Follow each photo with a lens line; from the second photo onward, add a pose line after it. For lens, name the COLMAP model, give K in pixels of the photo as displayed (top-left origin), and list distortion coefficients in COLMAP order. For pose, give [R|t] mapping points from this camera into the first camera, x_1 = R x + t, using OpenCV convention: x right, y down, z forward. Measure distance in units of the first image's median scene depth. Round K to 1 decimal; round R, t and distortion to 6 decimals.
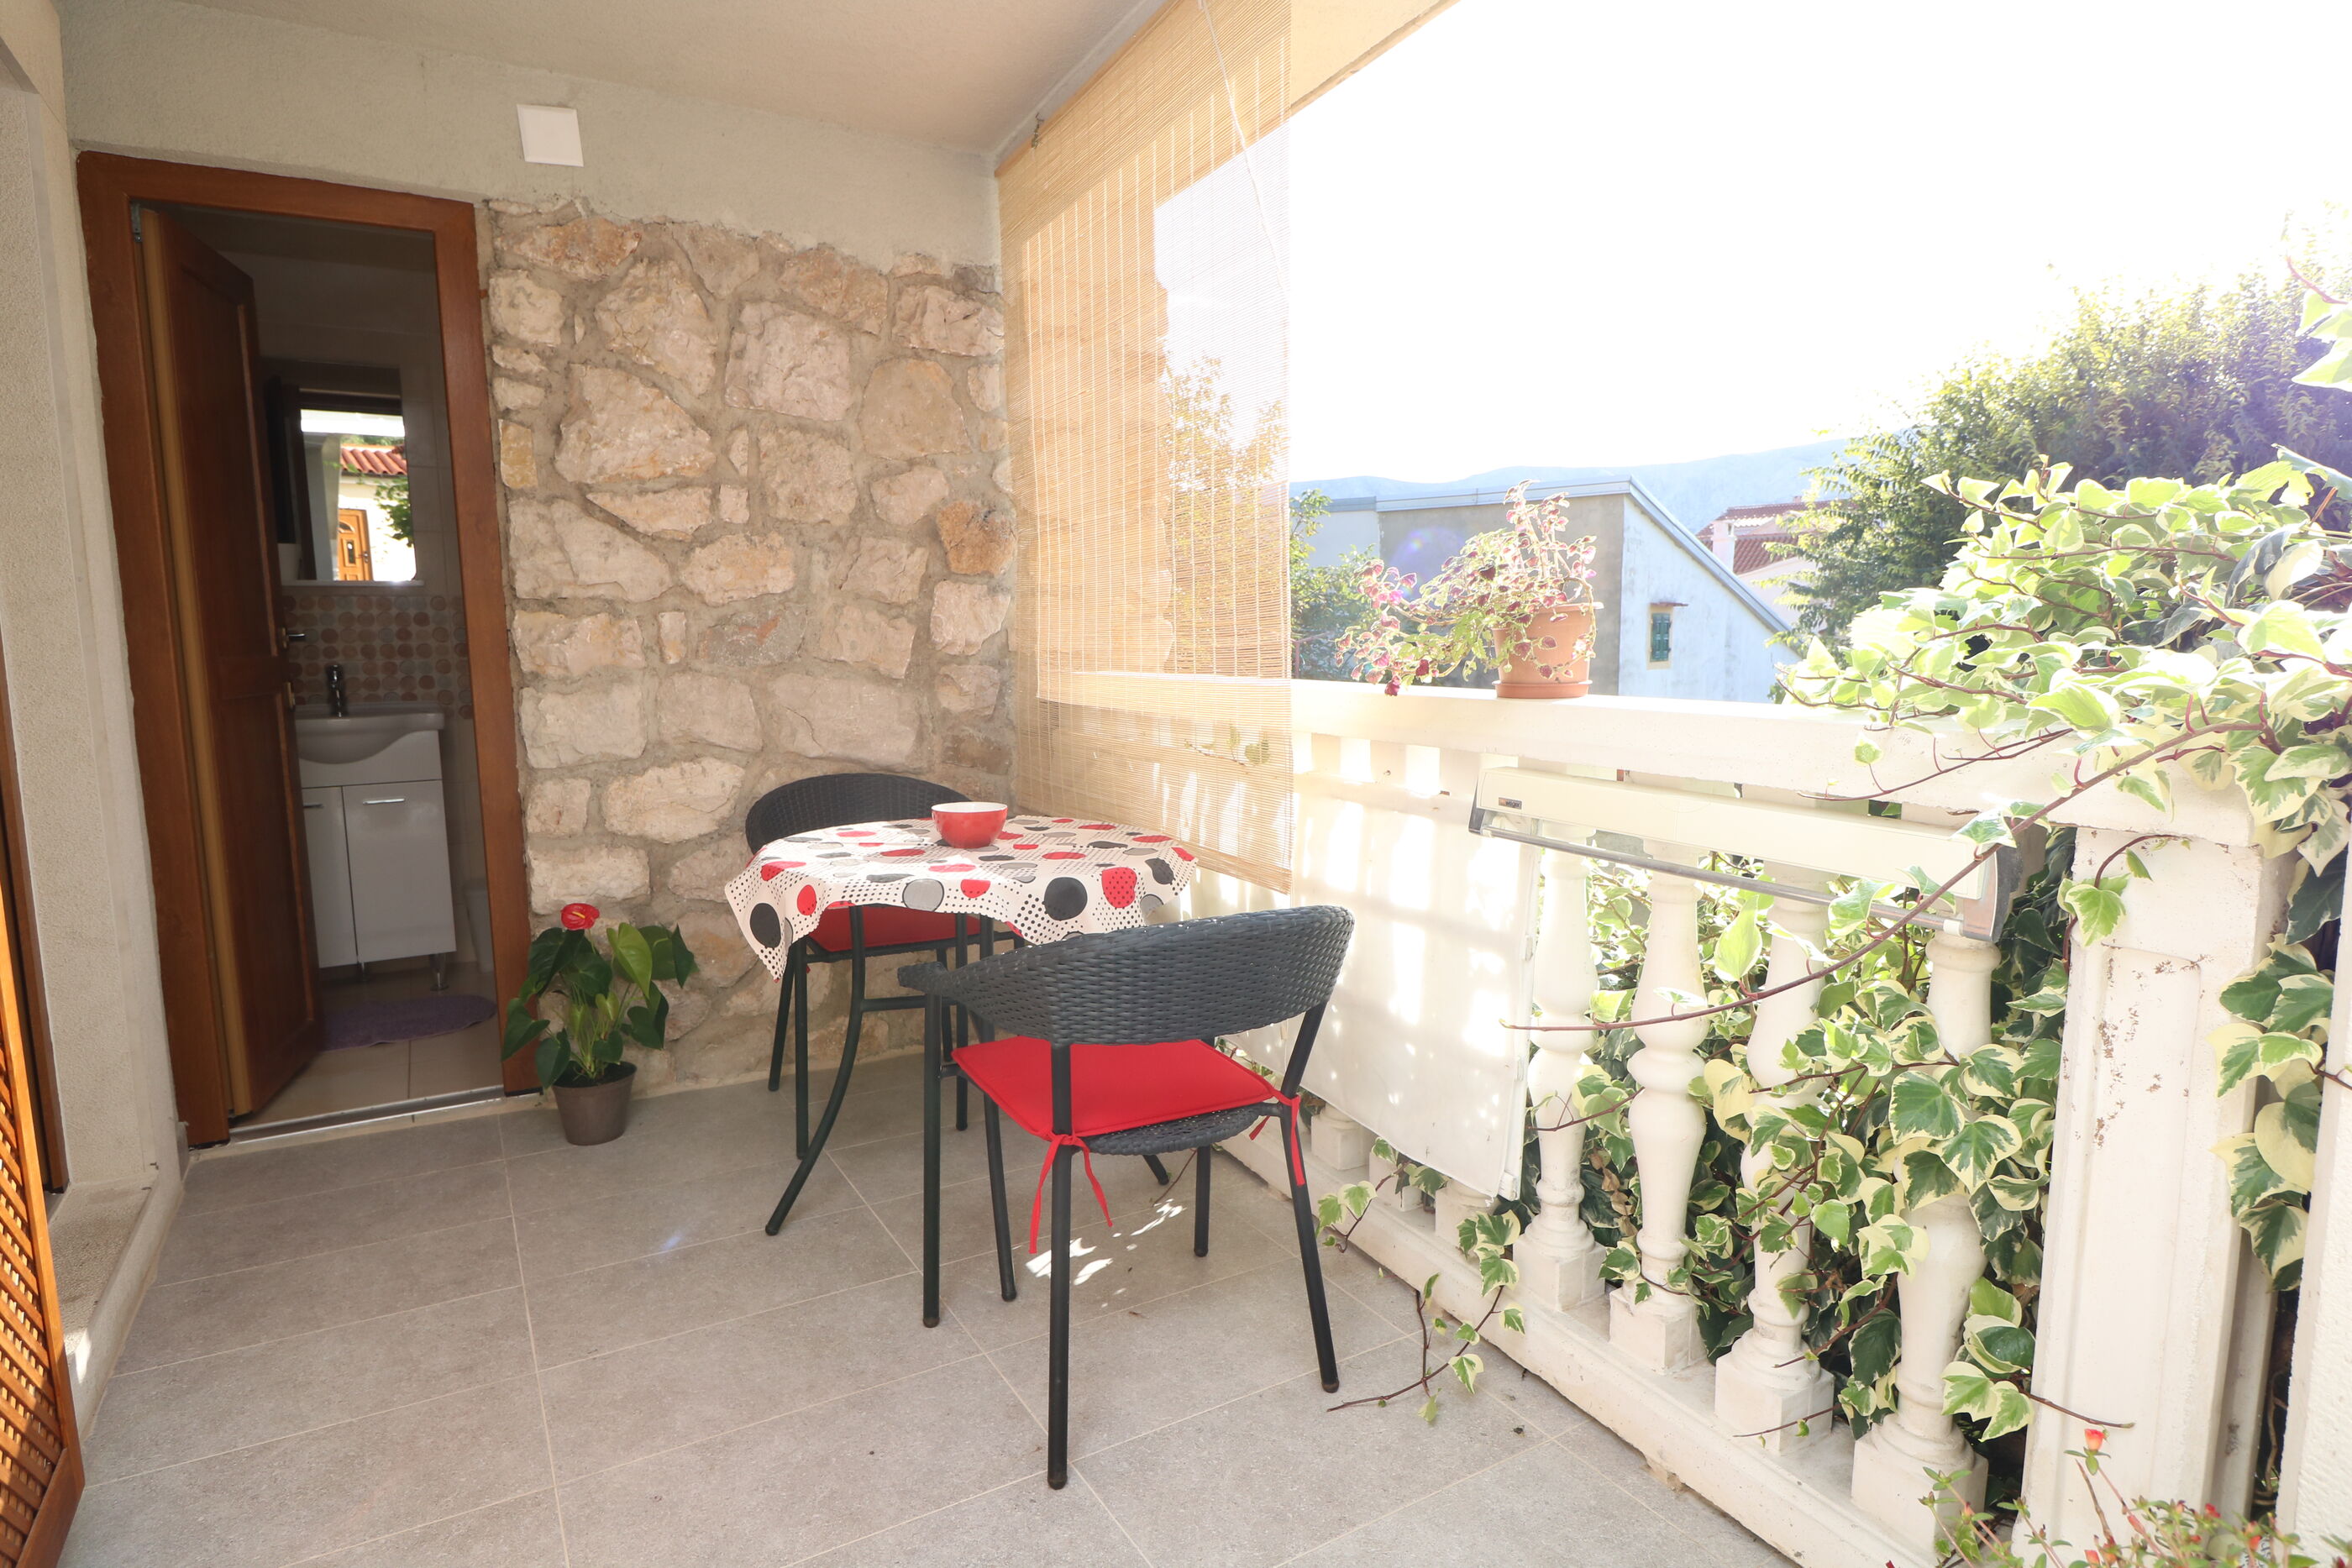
lens RADIAL K [[1229.7, 0, 1166.1], [0, 1229.7, 788.0], [0, 0, 1]] dist [-0.011433, -0.001309]
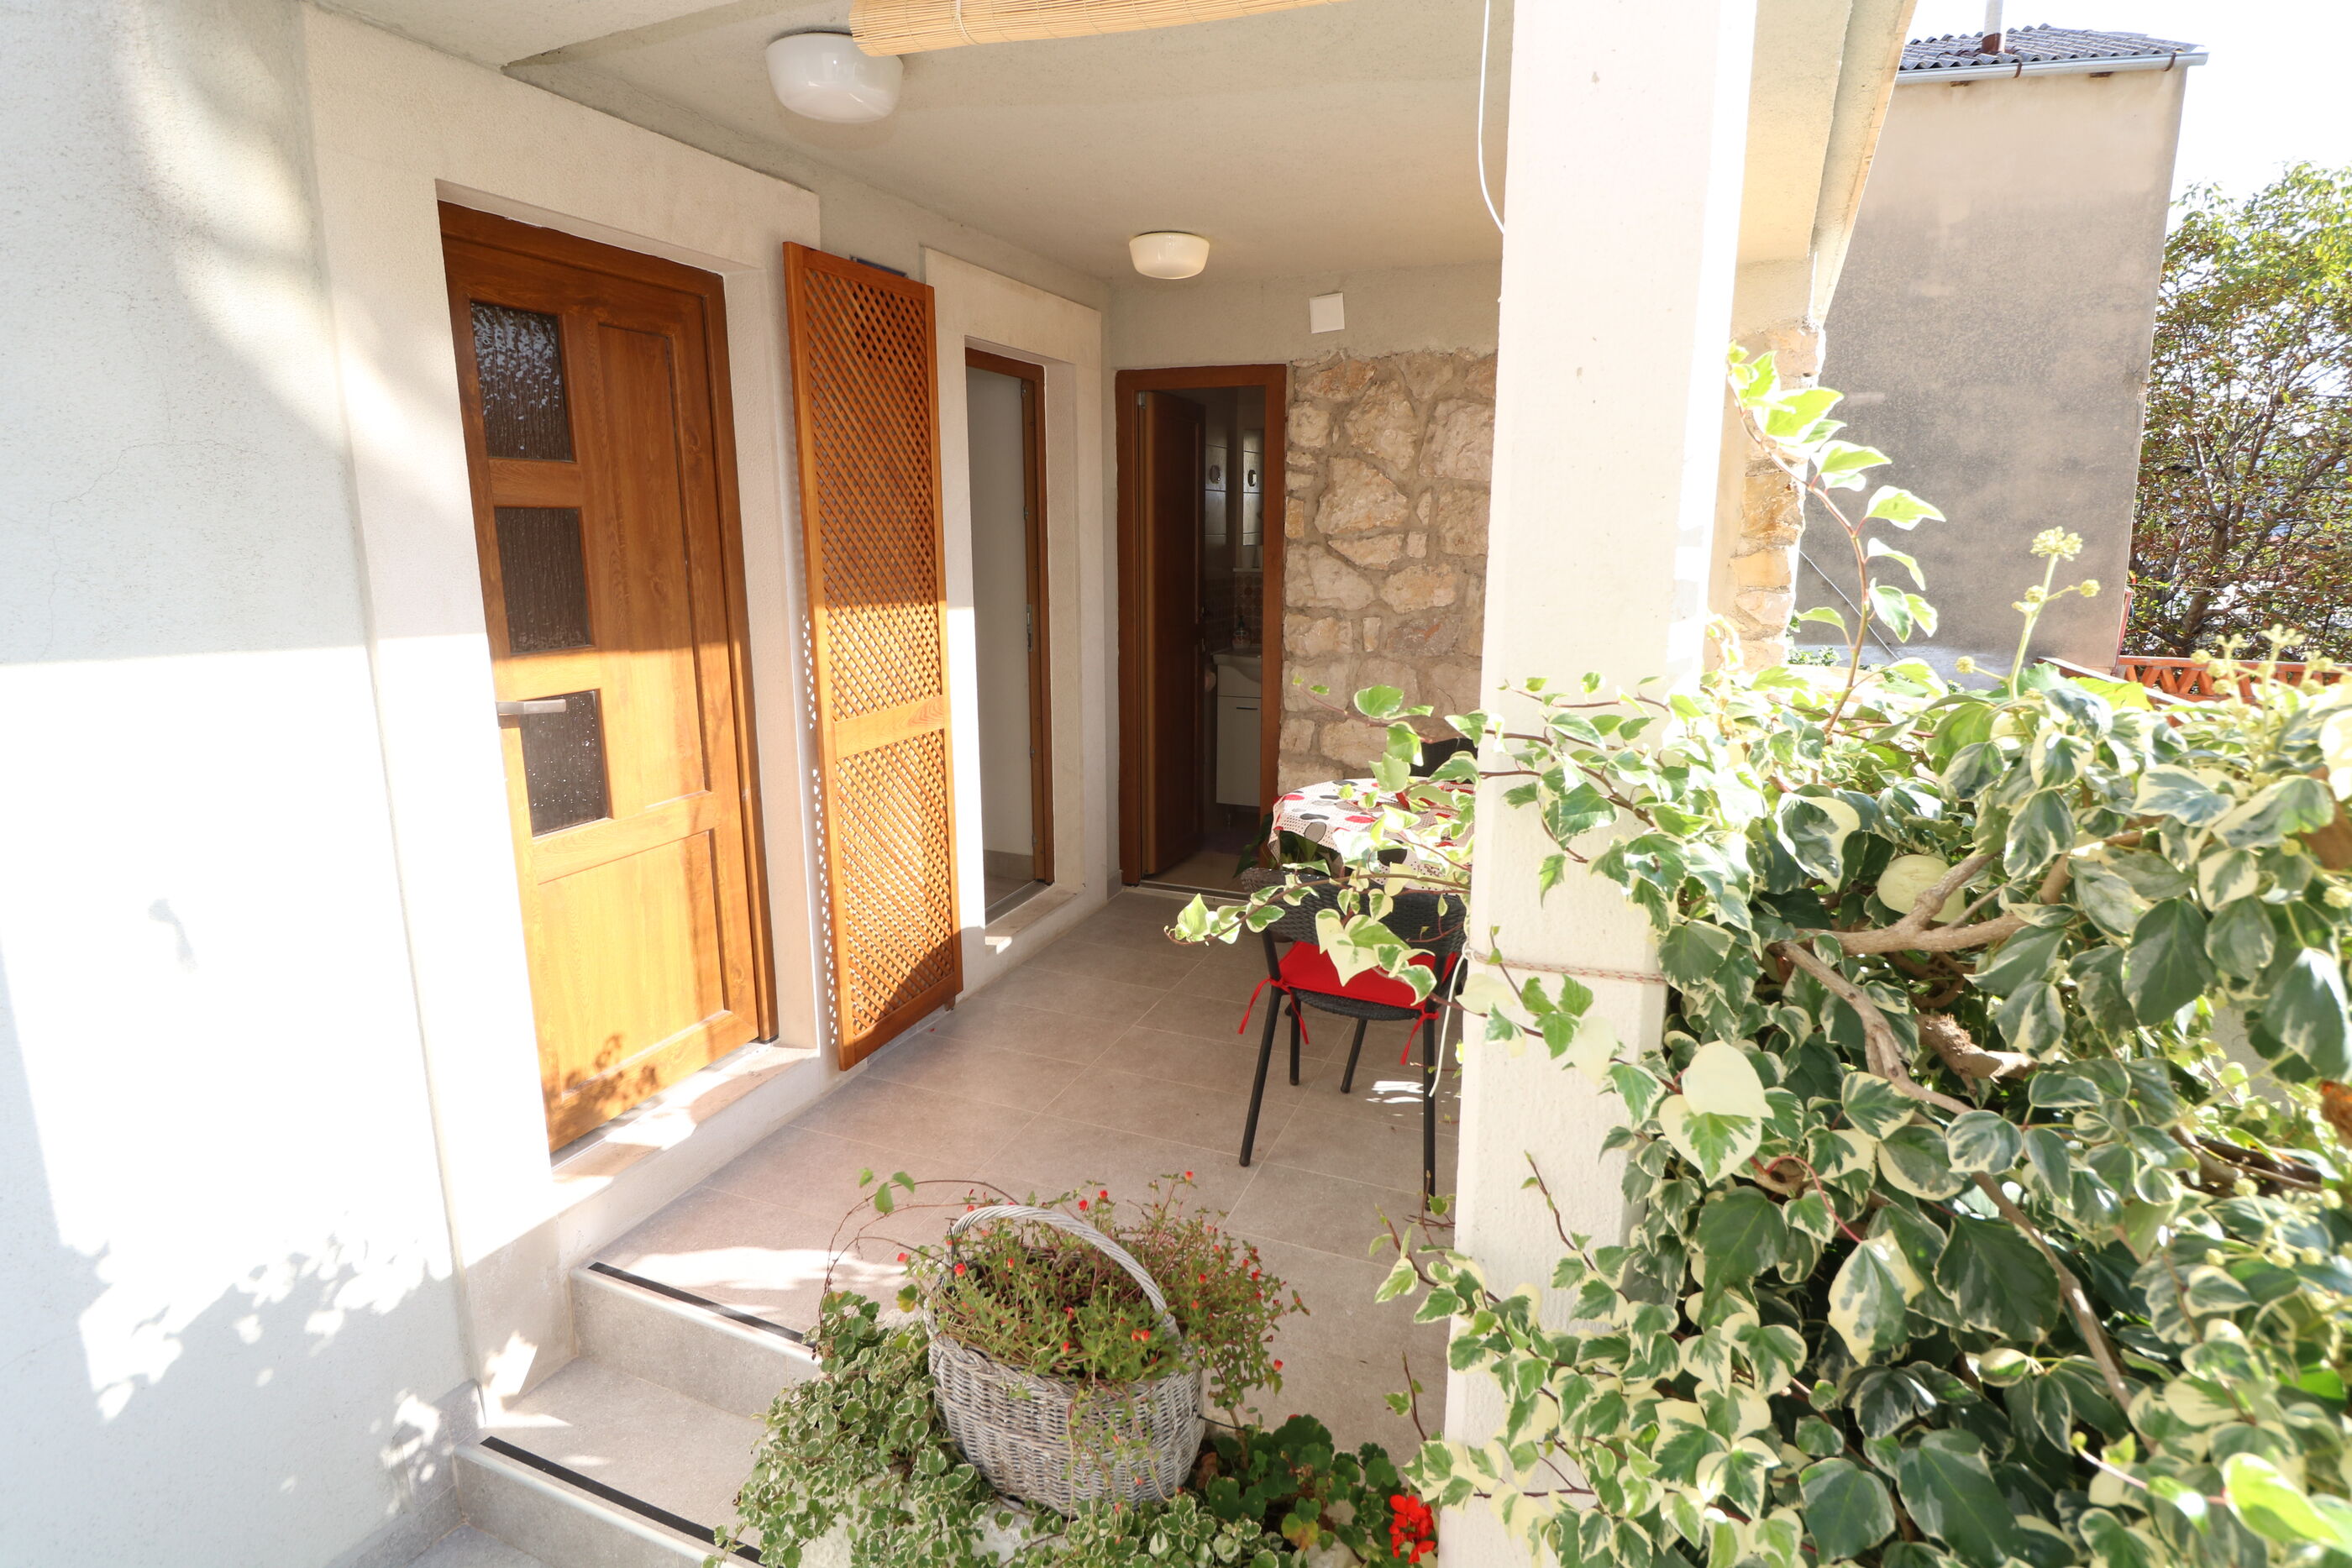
lens RADIAL K [[1212.0, 0, 1188.6], [0, 1212.0, 775.2], [0, 0, 1]] dist [0.001084, -0.011244]
pose [[0.605623, 0.168912, -0.777618, 0.653146], [-0.108487, 0.985614, 0.129601, -0.121735], [0.788322, 0.005872, 0.615235, -0.090698]]
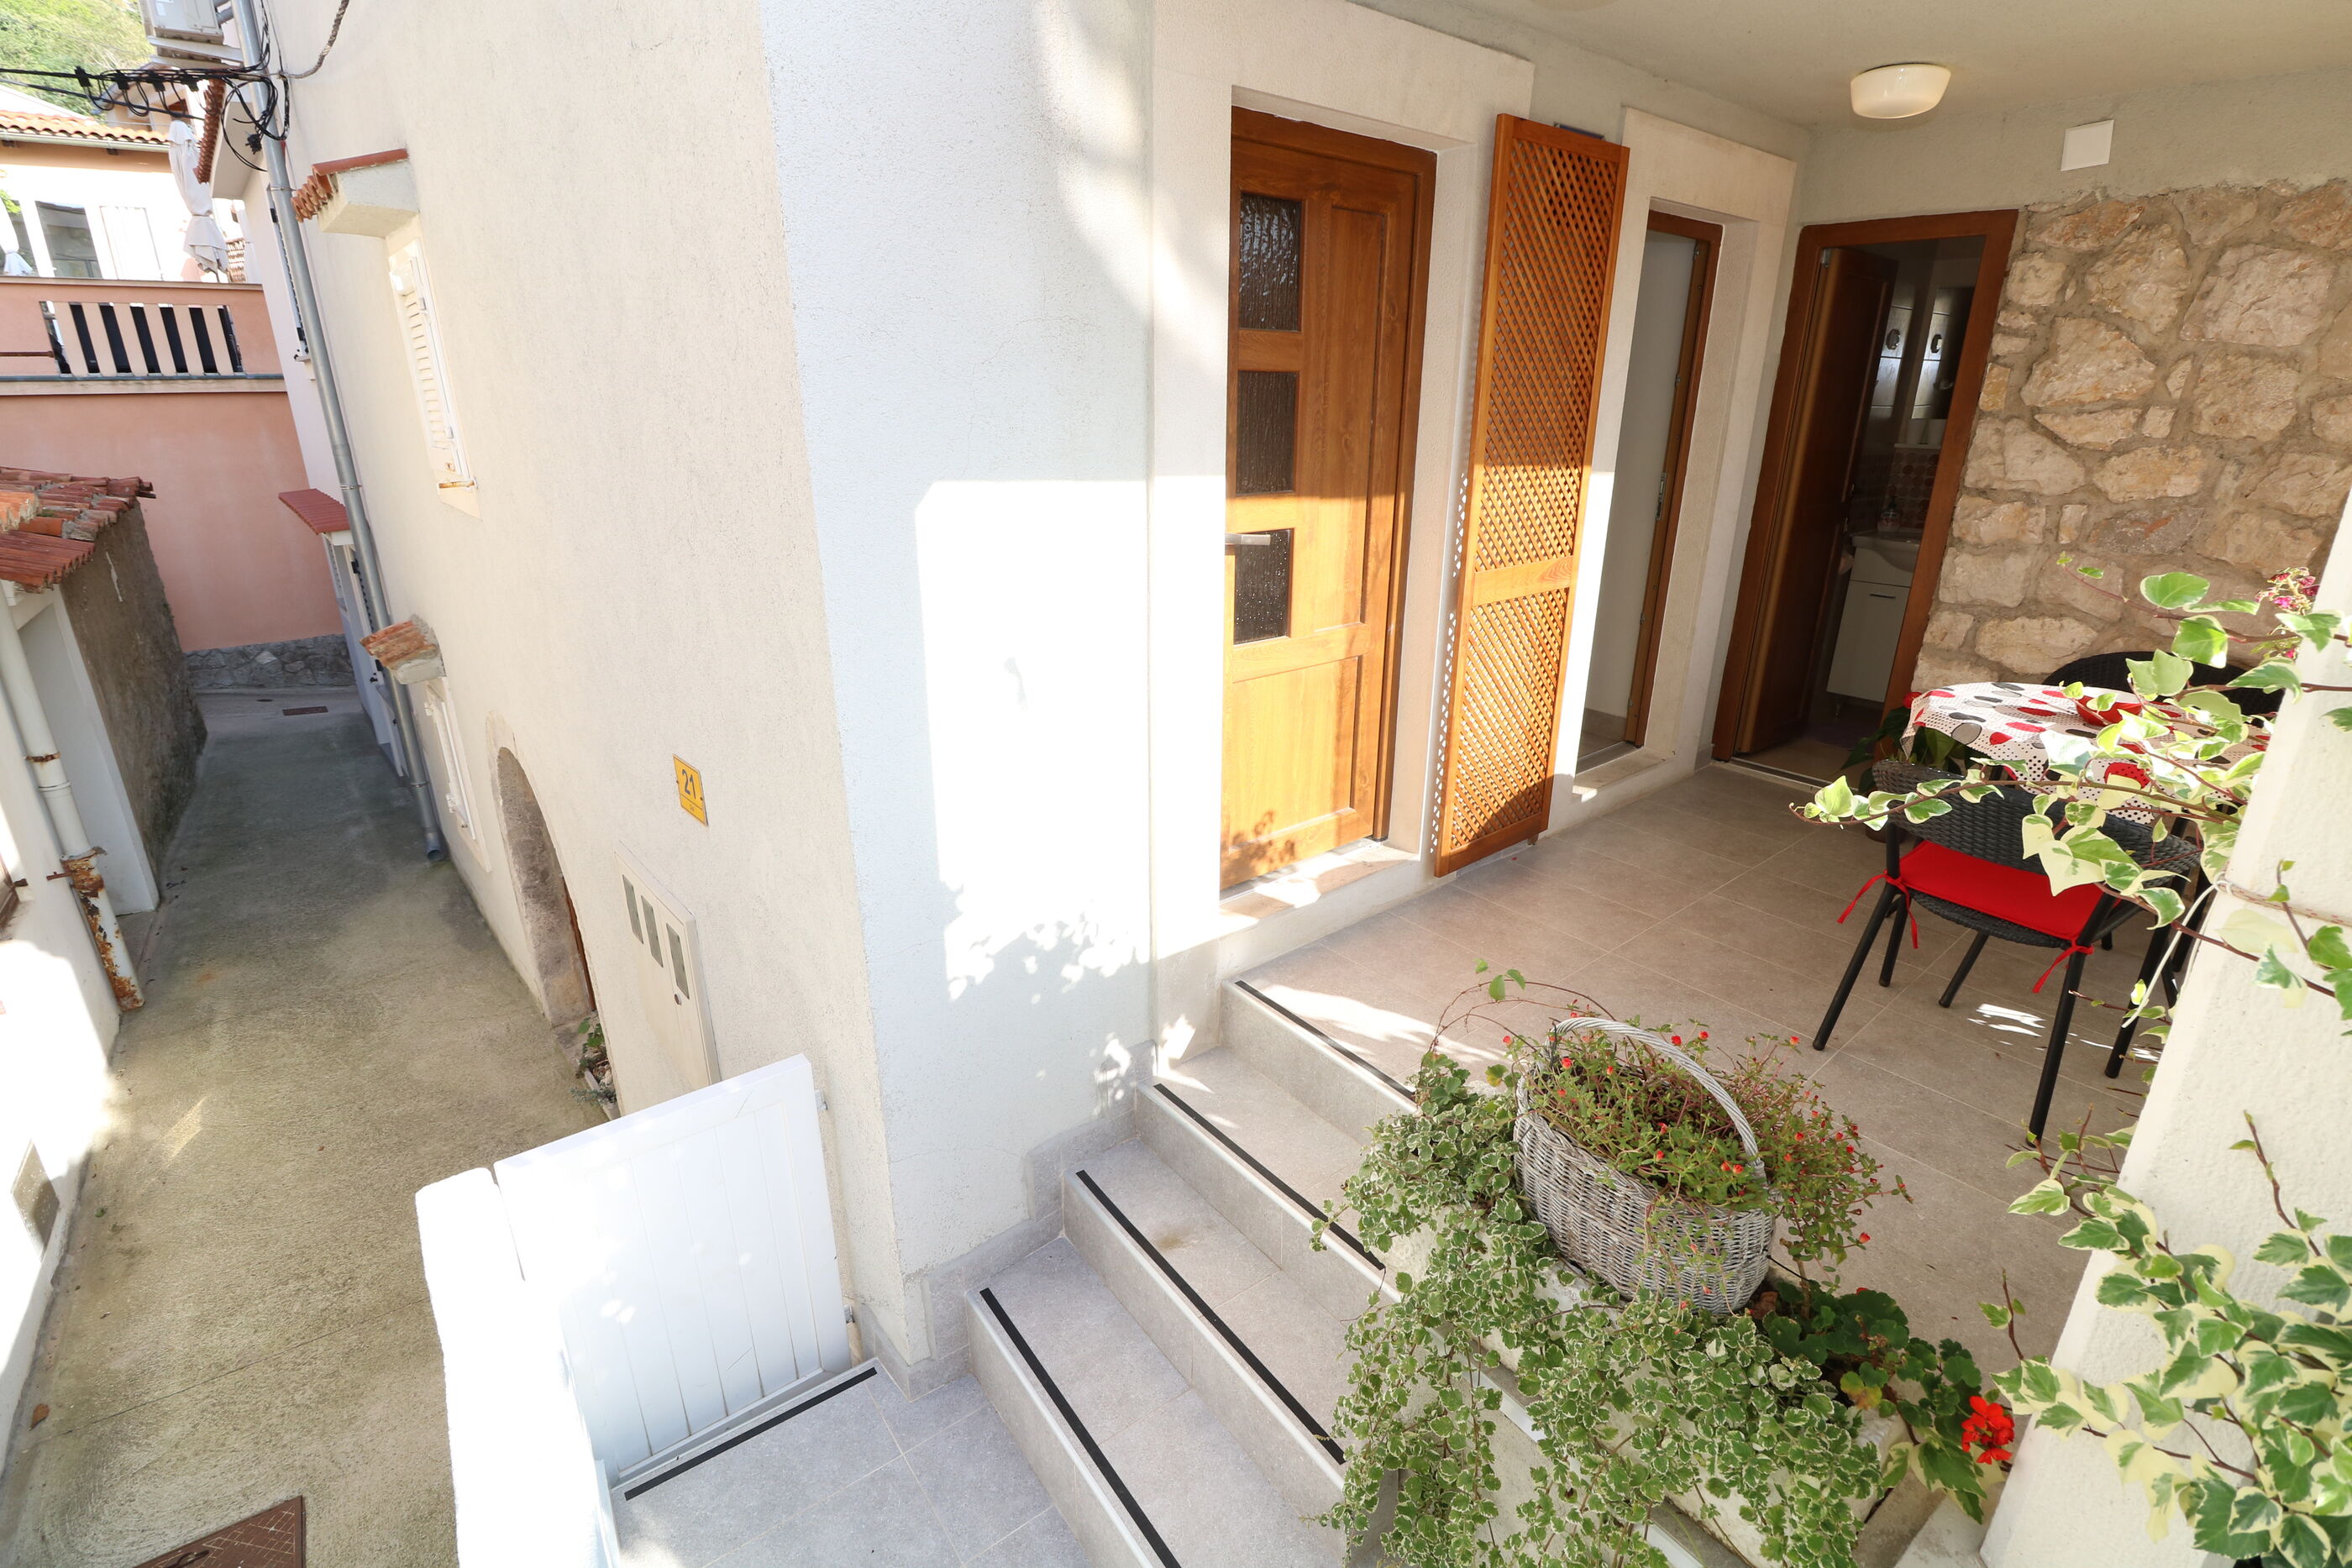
lens RADIAL K [[1087.6, 0, 1195.1], [0, 1087.6, 773.2], [0, 0, 1]] dist [-0.002525, -0.011472]
pose [[0.150098, 0.335166, -0.930126, 0.644402], [-0.136252, 0.938820, 0.316312, -0.110974], [0.979238, 0.079254, 0.186582, -0.132110]]
